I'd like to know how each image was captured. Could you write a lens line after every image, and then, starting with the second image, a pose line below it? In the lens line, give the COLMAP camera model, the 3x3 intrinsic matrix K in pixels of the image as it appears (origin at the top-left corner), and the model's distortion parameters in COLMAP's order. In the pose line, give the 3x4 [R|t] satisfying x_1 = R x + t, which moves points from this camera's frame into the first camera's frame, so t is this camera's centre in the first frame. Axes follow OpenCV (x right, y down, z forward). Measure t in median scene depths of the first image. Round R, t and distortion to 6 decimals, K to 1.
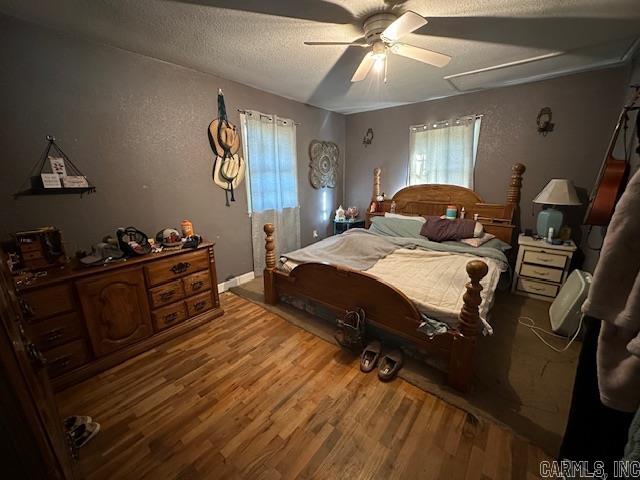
lens RADIAL K [[255.6, 0, 323.0], [0, 255.6, 242.3], [0, 0, 1]] dist [0.000580, -0.000731]
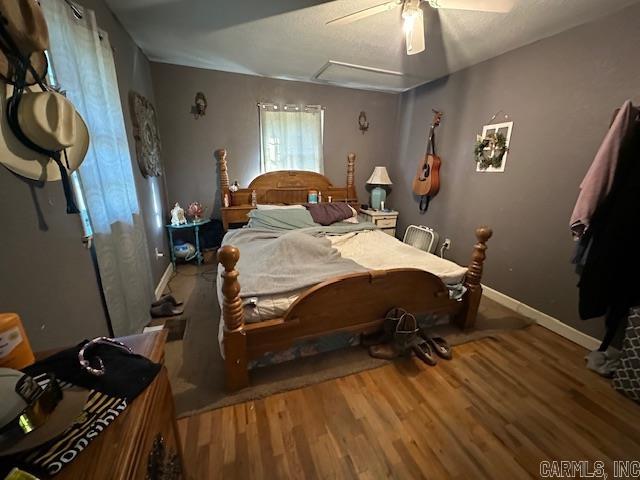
lens RADIAL K [[255.6, 0, 321.5], [0, 255.6, 240.8], [0, 0, 1]] dist [0.000580, -0.000731]
pose [[0.511872, -0.225229, 0.829011, -0.463114], [0.193404, 0.970458, 0.144241, -0.103373], [-0.837008, 0.086501, 0.540311, 0.490207]]
